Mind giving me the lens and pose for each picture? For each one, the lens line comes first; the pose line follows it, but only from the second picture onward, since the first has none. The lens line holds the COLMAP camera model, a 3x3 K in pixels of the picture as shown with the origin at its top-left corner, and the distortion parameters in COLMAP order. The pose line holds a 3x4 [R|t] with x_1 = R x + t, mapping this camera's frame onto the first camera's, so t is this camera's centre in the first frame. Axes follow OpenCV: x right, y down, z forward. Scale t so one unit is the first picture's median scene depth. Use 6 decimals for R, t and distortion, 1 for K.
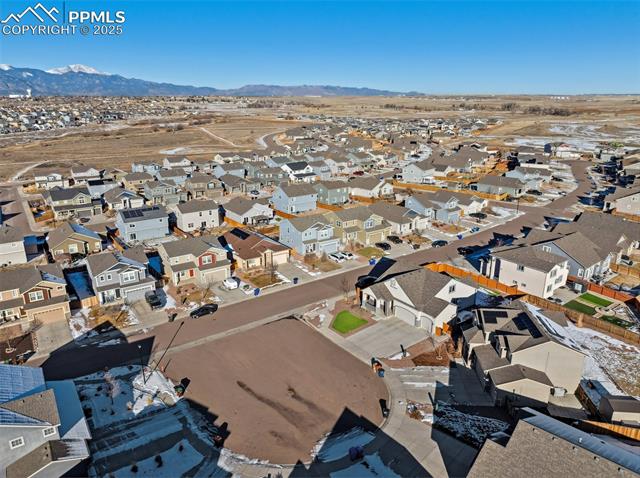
lens RADIAL K [[444.7, 0, 318.5], [0, 444.7, 241.0], [0, 0, 1]] dist [-0.038681, -0.011038]
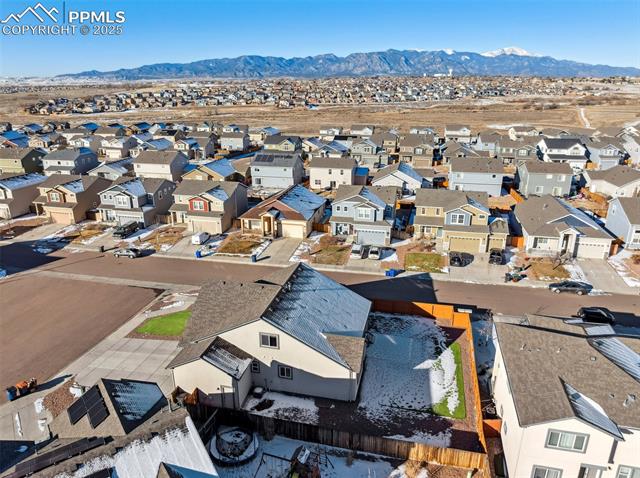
lens RADIAL K [[444.7, 0, 321.1], [0, 444.7, 237.5], [0, 0, 1]] dist [-0.038681, -0.011038]
pose [[0.659686, 0.245127, -0.710442, 0.430312], [-0.223297, 0.966553, 0.126151, -0.048356], [0.717602, 0.075420, 0.692357, 0.460094]]
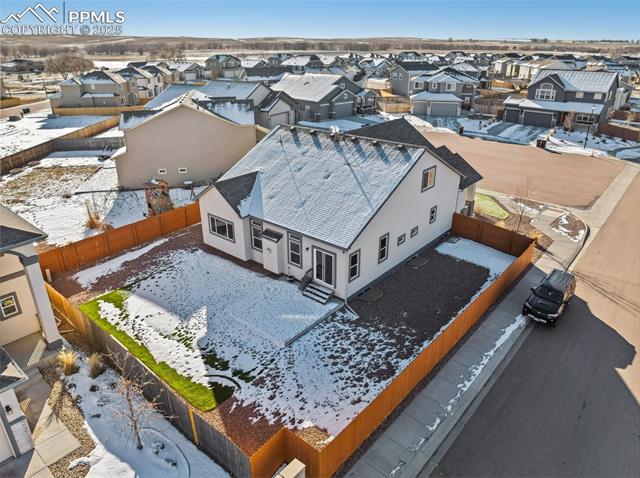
lens RADIAL K [[444.7, 0, 319.9], [0, 444.7, 238.4], [0, 0, 1]] dist [-0.038681, -0.011038]
pose [[-0.968147, 0.105576, -0.227037, 0.245897], [-0.068196, 0.761289, 0.644817, -0.075527], [0.240918, 0.639760, -0.729839, 0.904106]]
